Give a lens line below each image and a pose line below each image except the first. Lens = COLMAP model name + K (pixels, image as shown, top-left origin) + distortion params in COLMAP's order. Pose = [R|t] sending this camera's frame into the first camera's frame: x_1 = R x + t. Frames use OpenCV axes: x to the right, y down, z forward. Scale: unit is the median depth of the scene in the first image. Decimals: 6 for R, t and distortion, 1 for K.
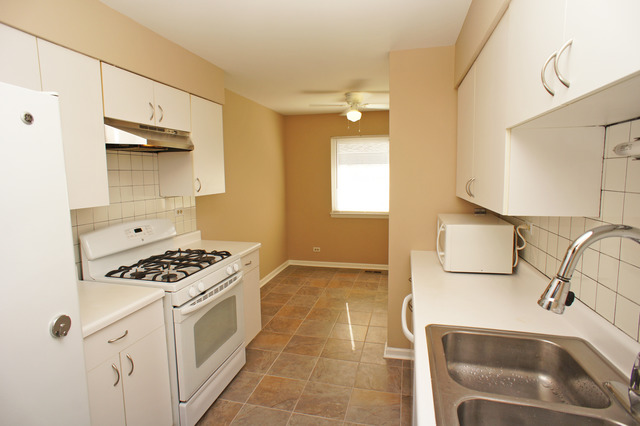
lens RADIAL K [[336.5, 0, 319.9], [0, 336.5, 209.9], [0, 0, 1]] dist [-0.072583, 0.042123]
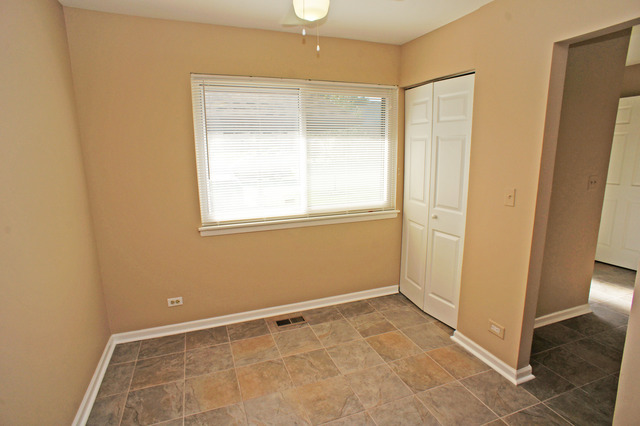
lens RADIAL K [[336.5, 0, 319.9], [0, 336.5, 209.9], [0, 0, 1]] dist [-0.072583, 0.042123]
pose [[0.823655, -0.096060, 0.558896, -0.101531], [0.059570, 0.994752, 0.083183, -0.050257], [-0.563953, -0.035221, 0.825055, 0.494513]]
